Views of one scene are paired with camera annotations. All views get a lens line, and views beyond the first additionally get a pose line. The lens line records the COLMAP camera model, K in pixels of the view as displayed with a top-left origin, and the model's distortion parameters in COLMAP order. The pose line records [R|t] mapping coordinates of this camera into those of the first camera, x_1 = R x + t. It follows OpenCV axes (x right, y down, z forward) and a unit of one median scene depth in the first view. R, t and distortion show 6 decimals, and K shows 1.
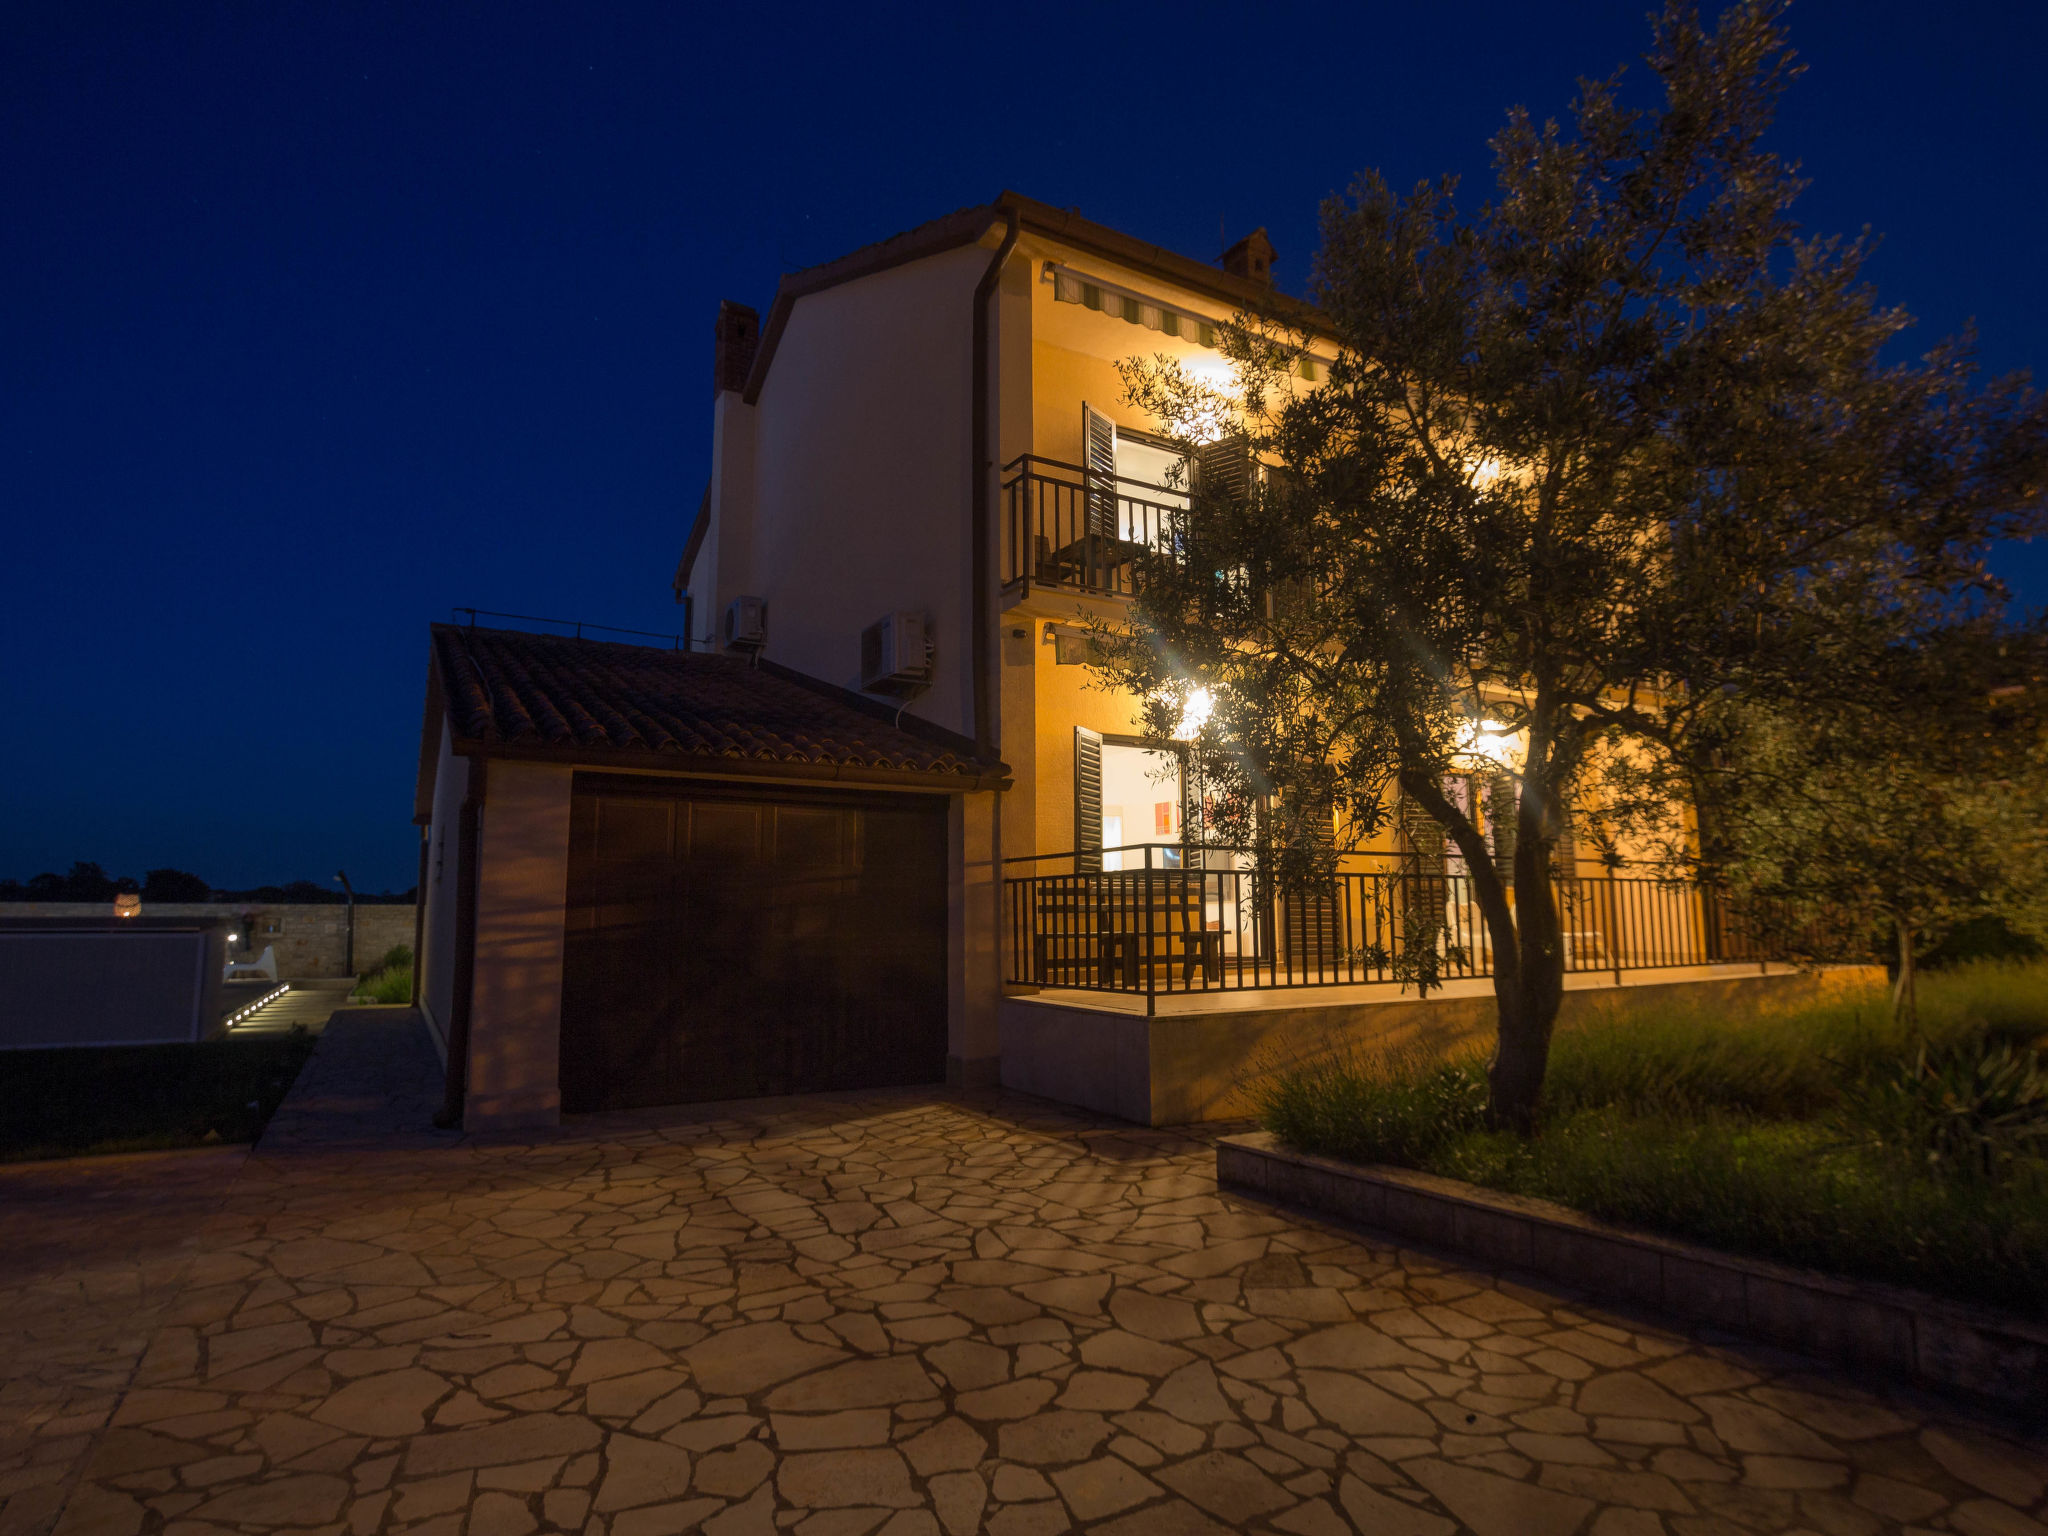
lens RADIAL K [[1070.0, 0, 1032.1], [0, 1070.0, 765.3], [0, 0, 1]] dist [-0.042957, 0.007333]
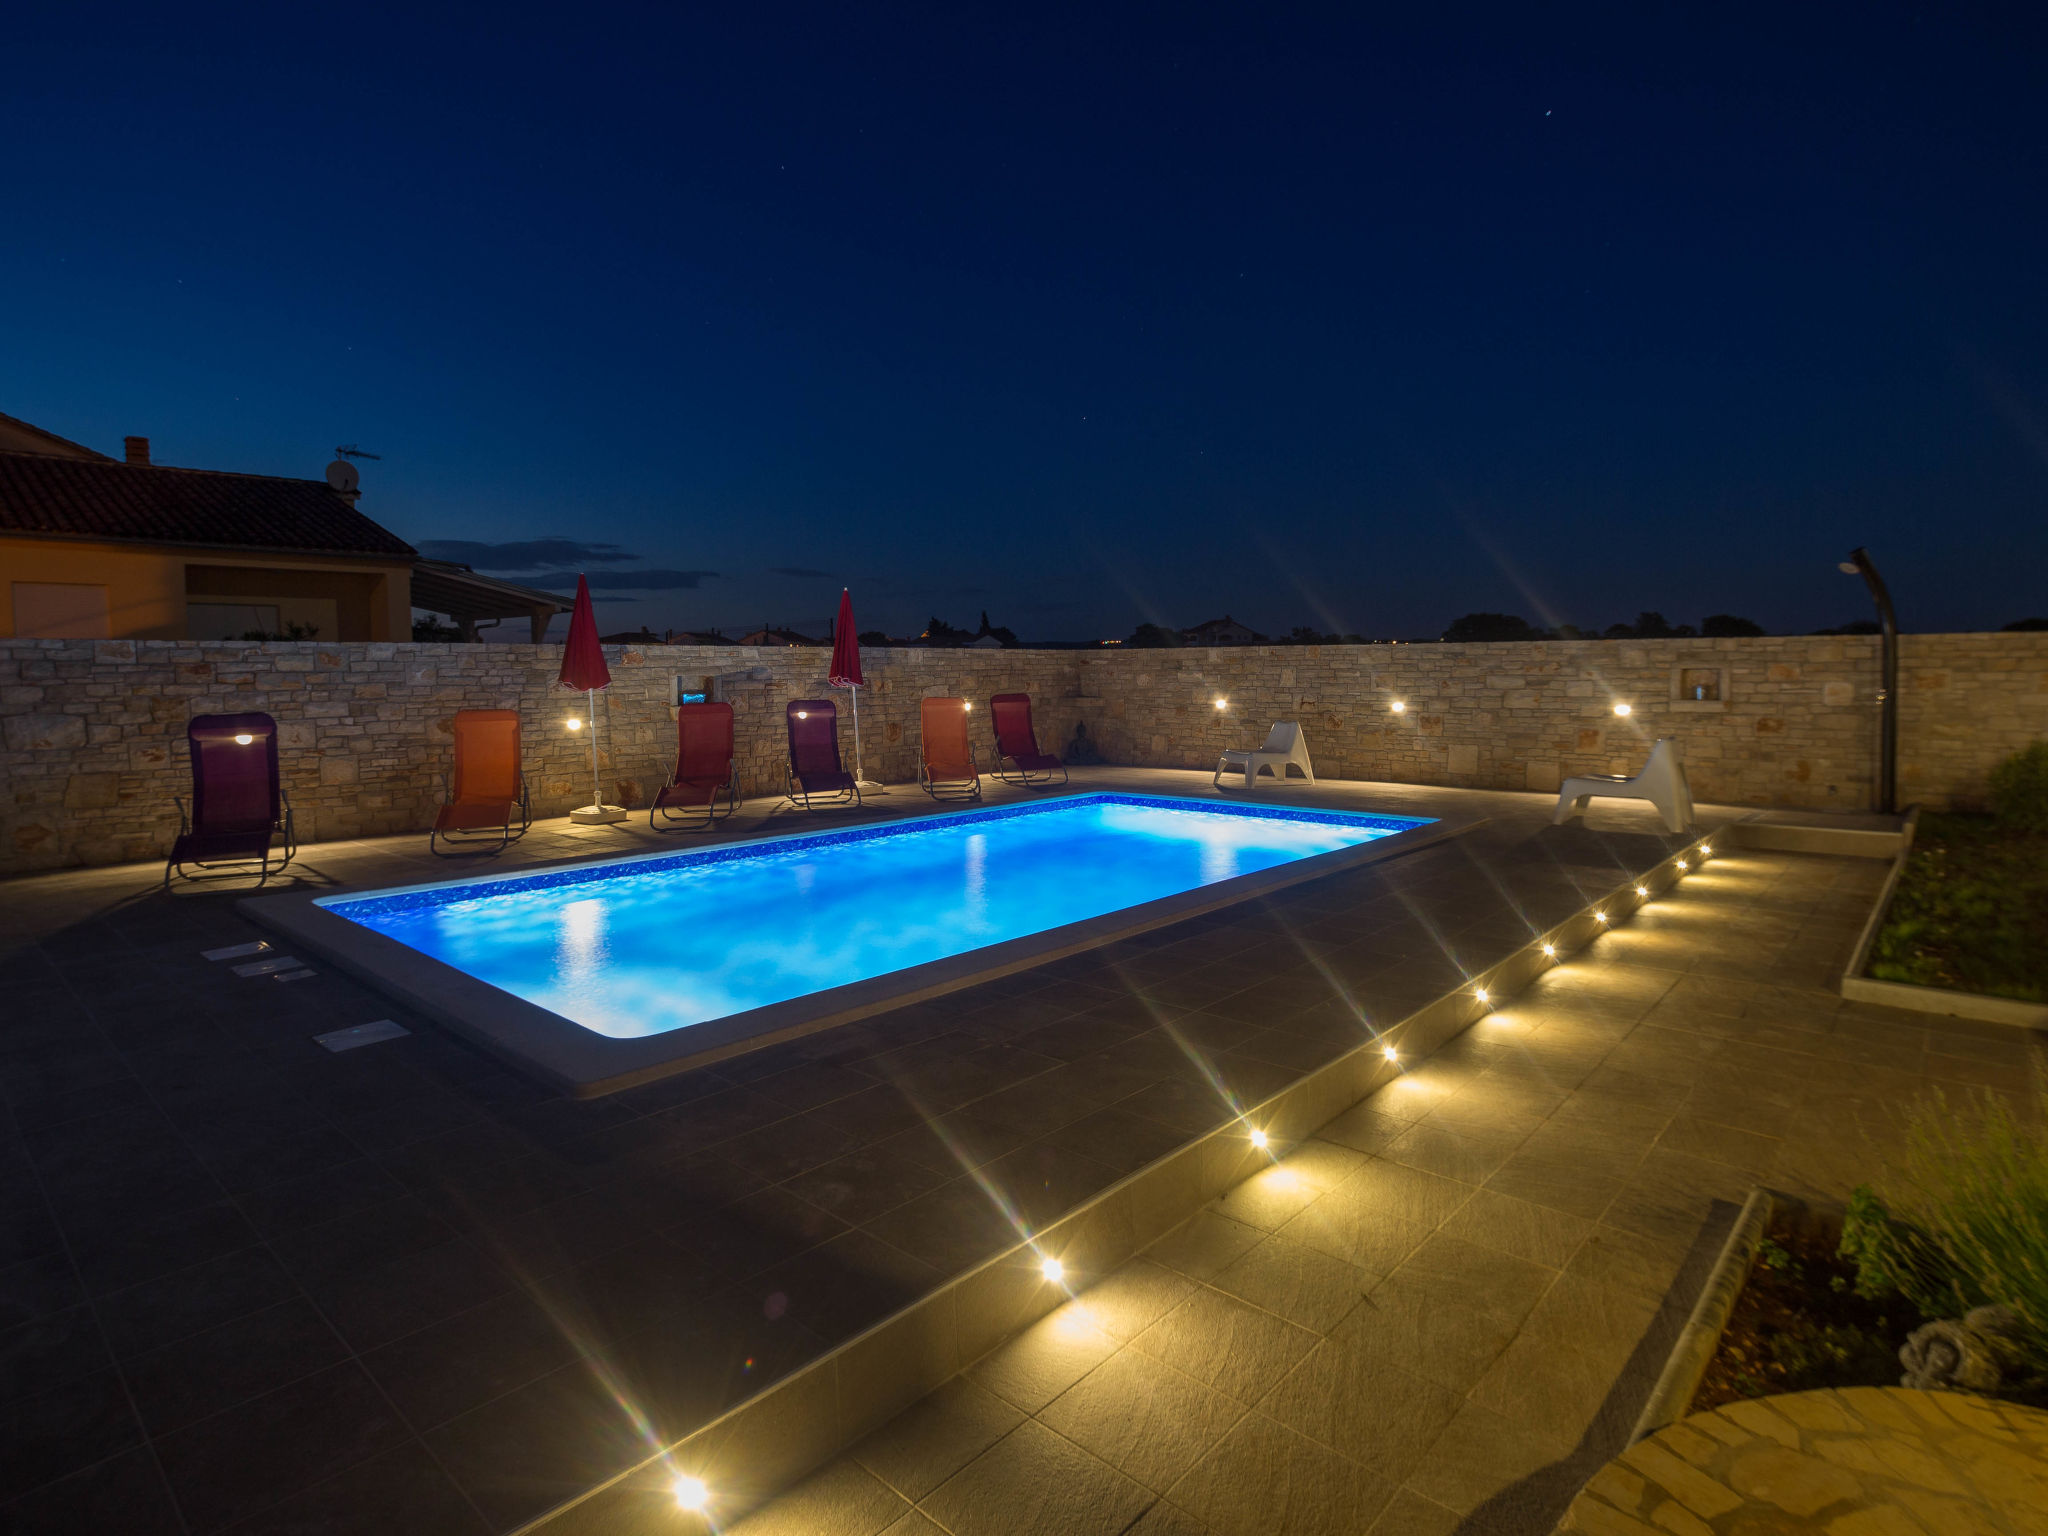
lens RADIAL K [[1070.0, 0, 1017.4], [0, 1070.0, 756.5], [0, 0, 1]] dist [-0.042957, 0.007333]
pose [[0.292146, 0.086957, -0.952412, -0.372000], [0.138366, 0.981537, 0.132059, 0.081470], [0.946312, -0.170362, 0.274720, 0.582433]]
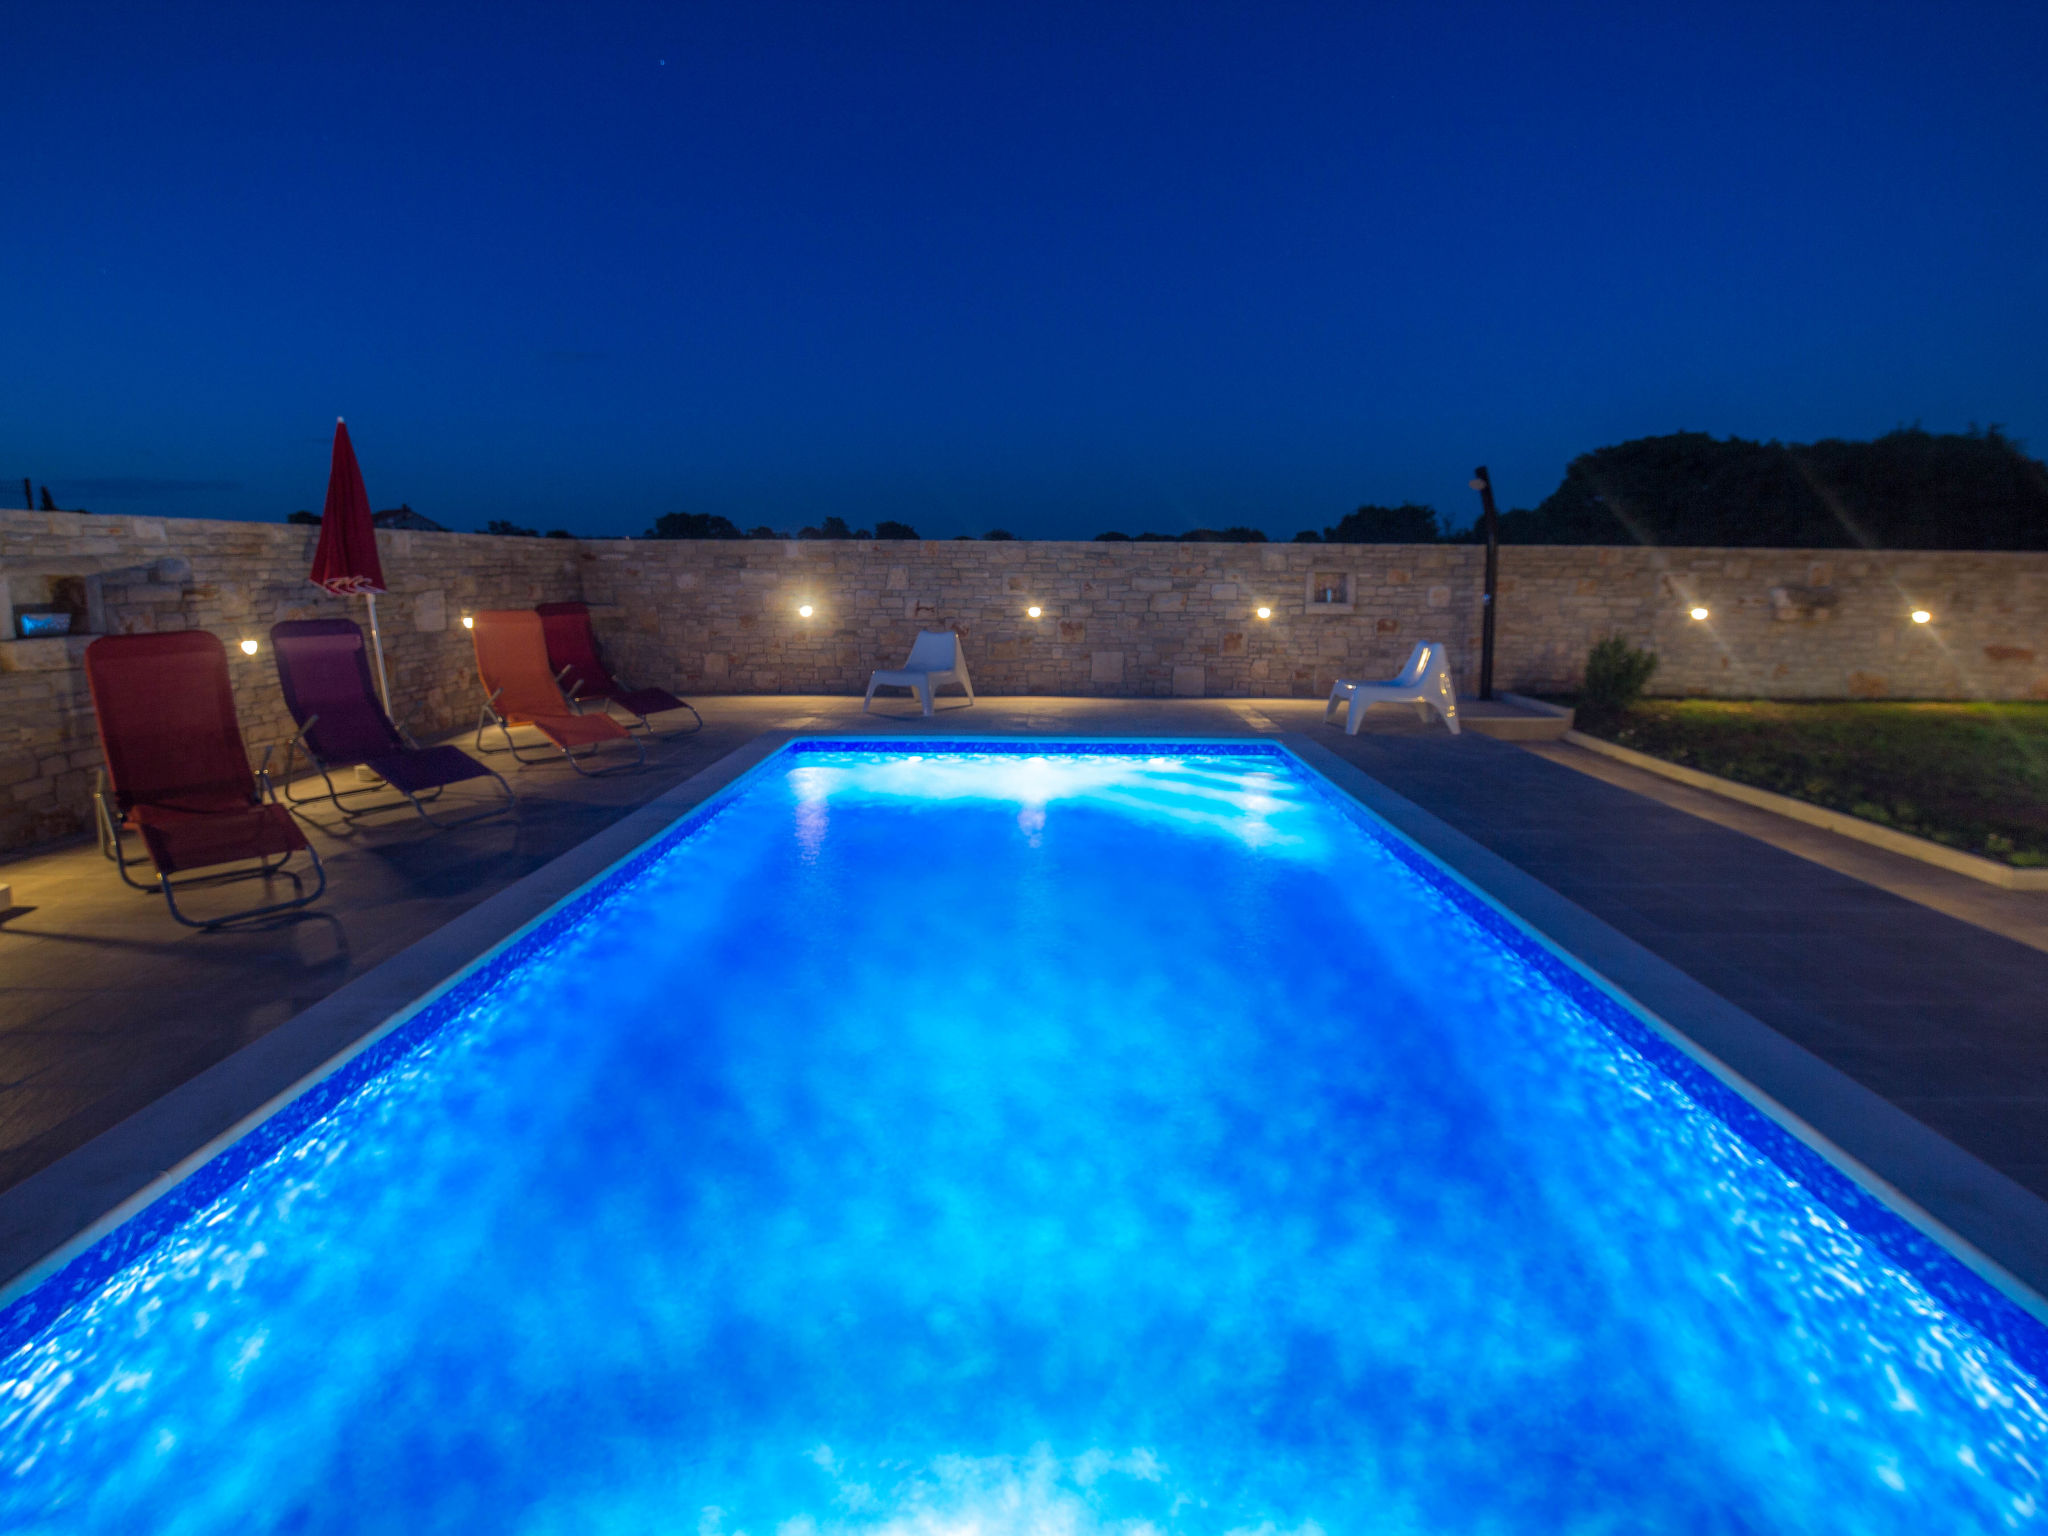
lens RADIAL K [[1070.0, 0, 1023.5], [0, 1070.0, 767.4], [0, 0, 1]] dist [-0.042957, 0.007333]
pose [[0.846792, 0.114698, -0.519410, -0.573188], [0.058810, 0.950302, 0.305726, 0.072769], [0.528663, -0.289433, 0.797963, 0.505455]]
